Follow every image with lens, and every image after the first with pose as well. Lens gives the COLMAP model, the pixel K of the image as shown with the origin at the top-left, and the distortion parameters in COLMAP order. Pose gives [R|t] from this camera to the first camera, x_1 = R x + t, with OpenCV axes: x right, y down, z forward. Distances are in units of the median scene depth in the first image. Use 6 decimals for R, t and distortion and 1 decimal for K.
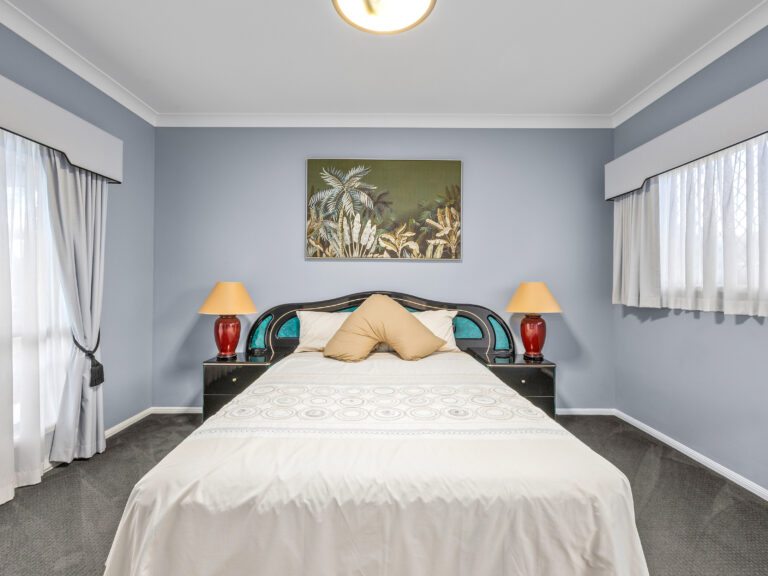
lens RADIAL K [[347.1, 0, 383.4], [0, 347.1, 286.4], [0, 0, 1]] dist [-0.003800, 0.000448]
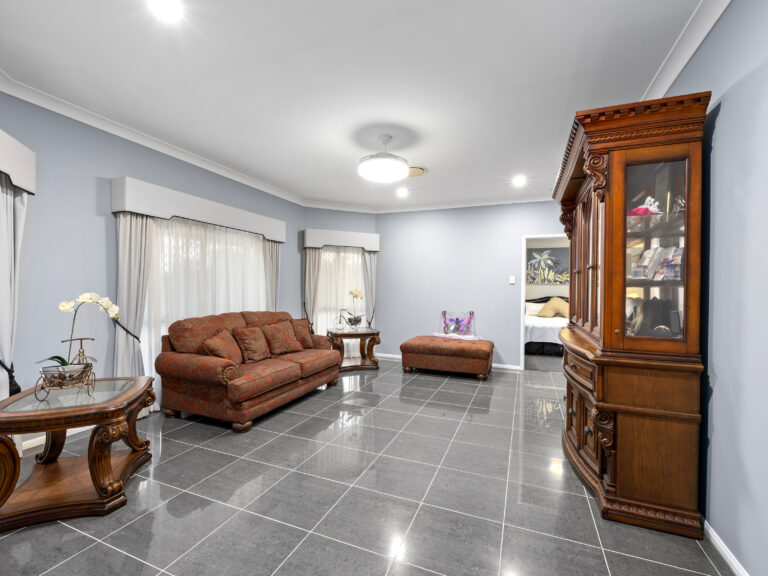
lens RADIAL K [[347.1, 0, 385.0], [0, 347.1, 291.4], [0, 0, 1]] dist [-0.003800, 0.000448]
pose [[0.922113, 0.013798, -0.386674, -0.191448], [-0.012806, 0.999905, 0.005143, -0.021149], [0.386709, 0.000209, 0.922202, -2.011518]]
